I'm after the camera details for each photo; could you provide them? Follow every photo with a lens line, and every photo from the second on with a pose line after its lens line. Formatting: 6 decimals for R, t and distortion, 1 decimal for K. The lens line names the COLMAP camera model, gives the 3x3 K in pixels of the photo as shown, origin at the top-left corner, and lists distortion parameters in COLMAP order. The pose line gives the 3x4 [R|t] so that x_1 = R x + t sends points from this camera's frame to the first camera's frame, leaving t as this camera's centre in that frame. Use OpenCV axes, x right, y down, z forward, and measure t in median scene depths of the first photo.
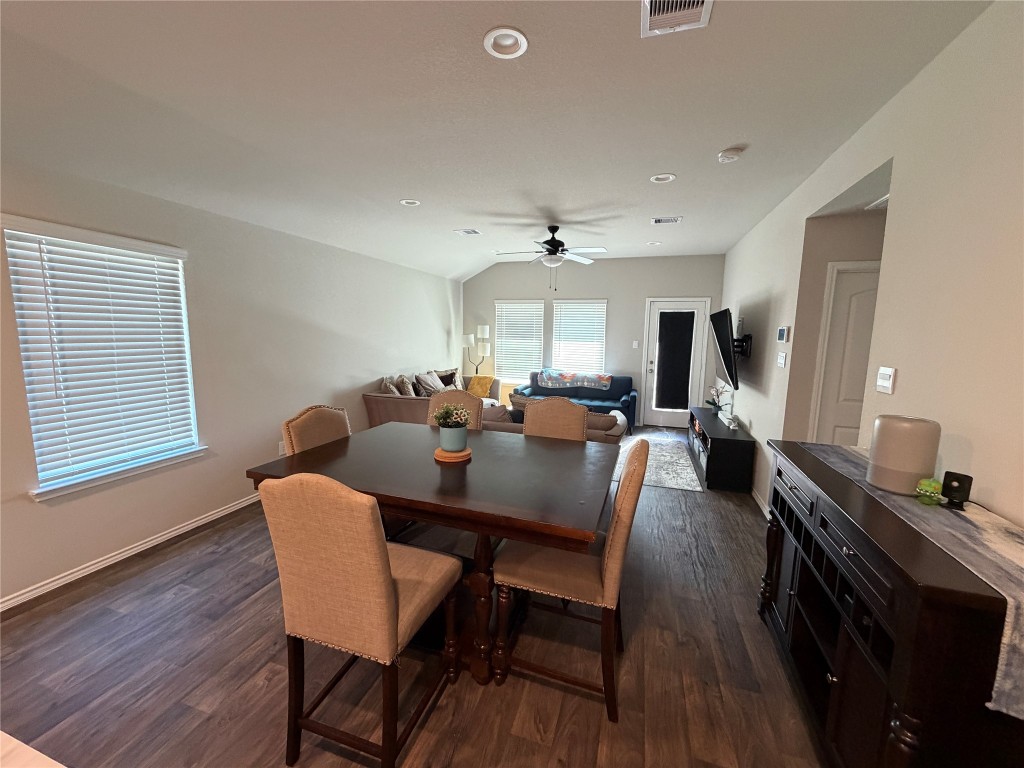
lens RADIAL K [[408.7, 0, 507.8], [0, 408.7, 382.1], [0, 0, 1]] dist [-0.001133, 0.000166]
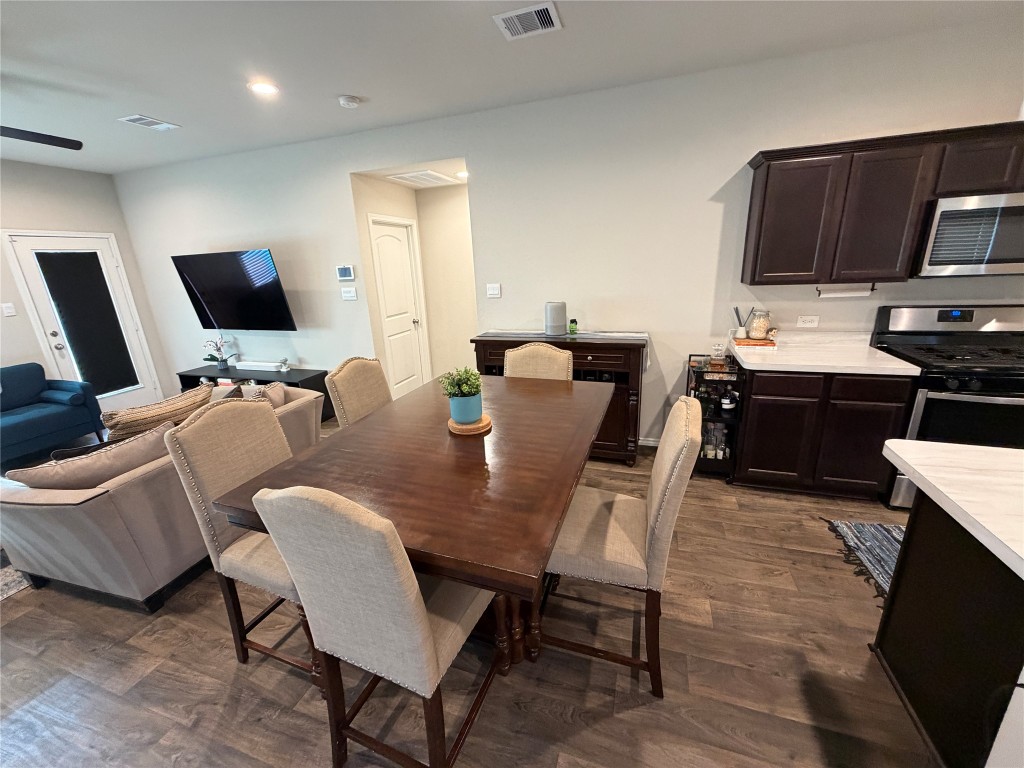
lens RADIAL K [[408.7, 0, 507.8], [0, 408.7, 382.1], [0, 0, 1]] dist [-0.001133, 0.000166]
pose [[0.011570, -0.304715, 0.952373, -0.291900], [0.171039, 0.939003, 0.298360, -0.047648], [-0.985196, 0.159441, 0.062982, 0.270284]]
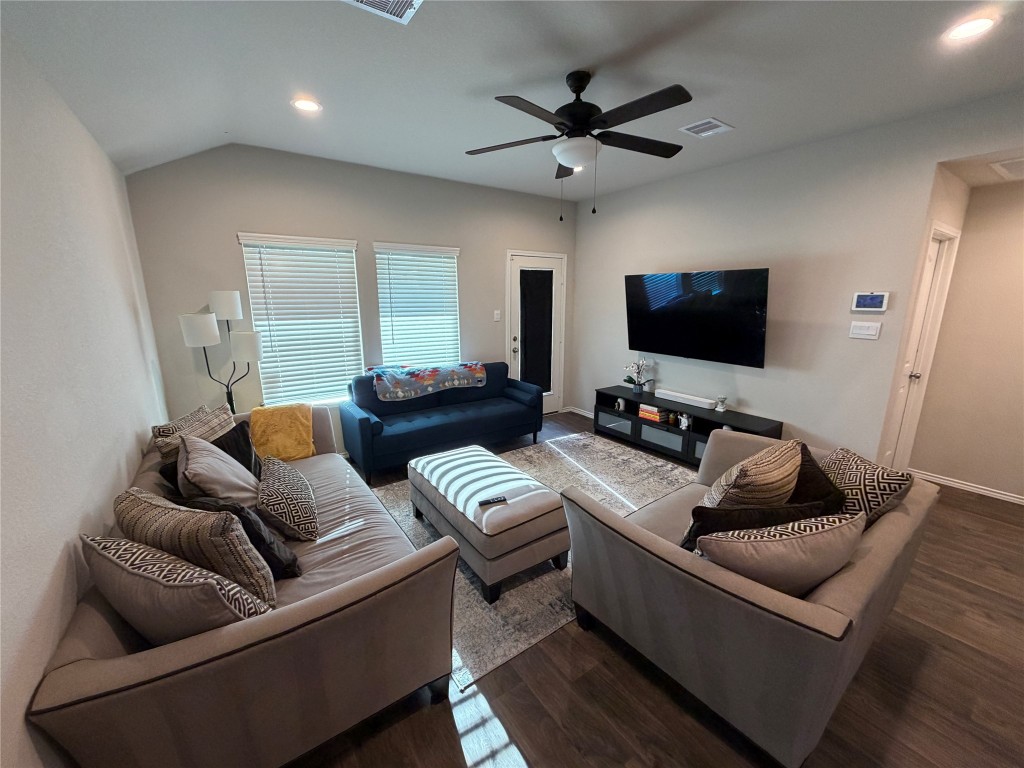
lens RADIAL K [[408.7, 0, 507.8], [0, 408.7, 382.1], [0, 0, 1]] dist [-0.001133, 0.000166]
pose [[0.604118, -0.185441, 0.775018, -0.261604], [0.110397, 0.982645, 0.149068, -0.085708], [-0.789211, -0.004495, 0.614106, 0.569200]]
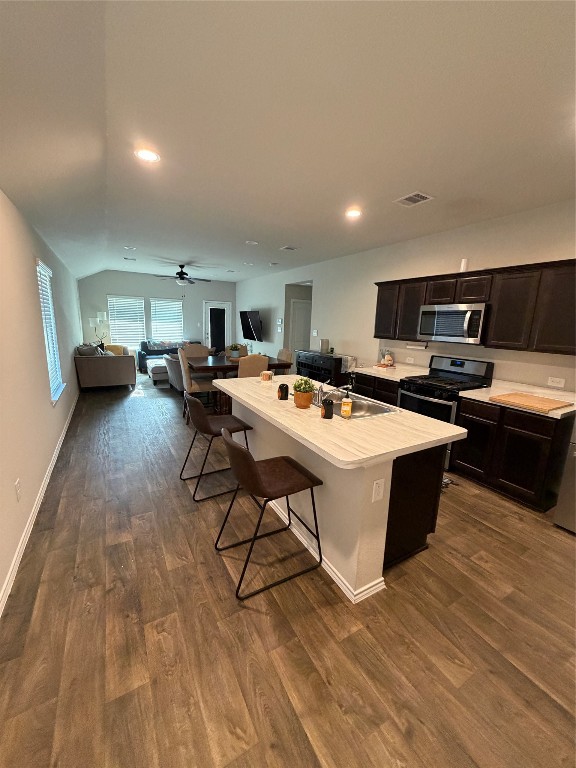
lens RADIAL K [[306.5, 0, 288.5], [0, 306.5, 380.3], [0, 0, 1]] dist [-0.001133, 0.000166]
pose [[0.664733, -0.135274, 0.734732, -0.525961], [0.069474, 0.990402, 0.119492, 0.025674], [-0.743844, -0.028386, 0.667751, -0.298024]]
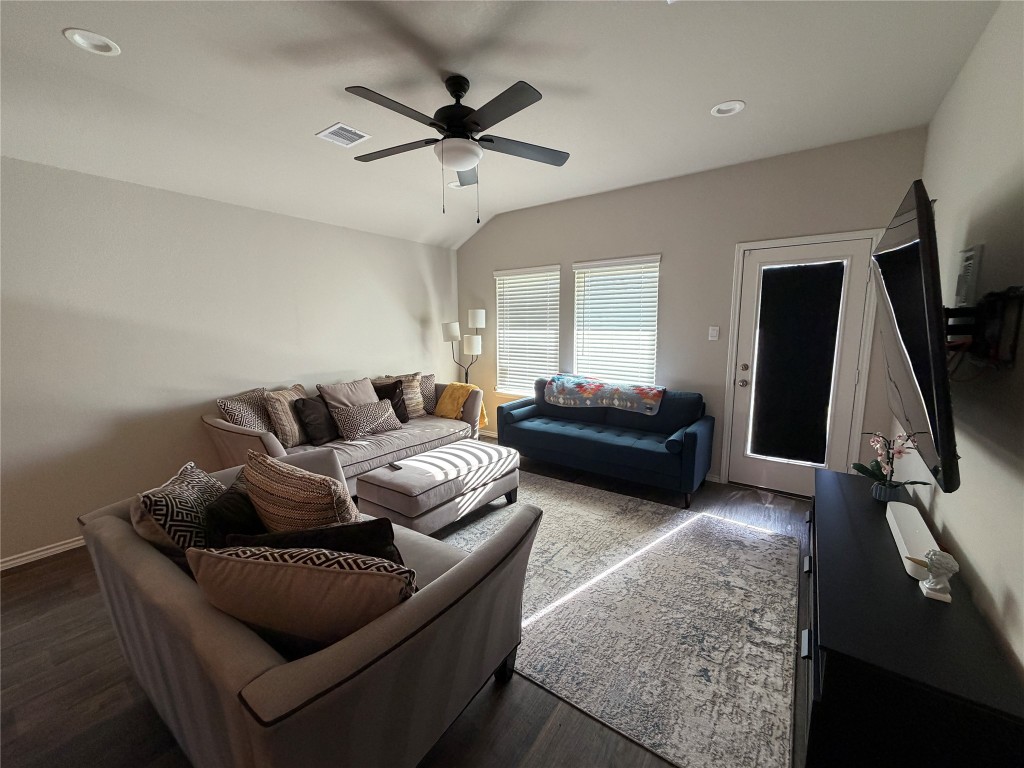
lens RADIAL K [[408.7, 0, 507.8], [0, 408.7, 382.1], [0, 0, 1]] dist [-0.001133, 0.000166]
pose [[0.949655, 0.021270, -0.312573, 0.234130], [-0.017710, 0.999742, 0.014224, -0.032022], [0.312795, -0.007973, 0.949787, 0.417210]]
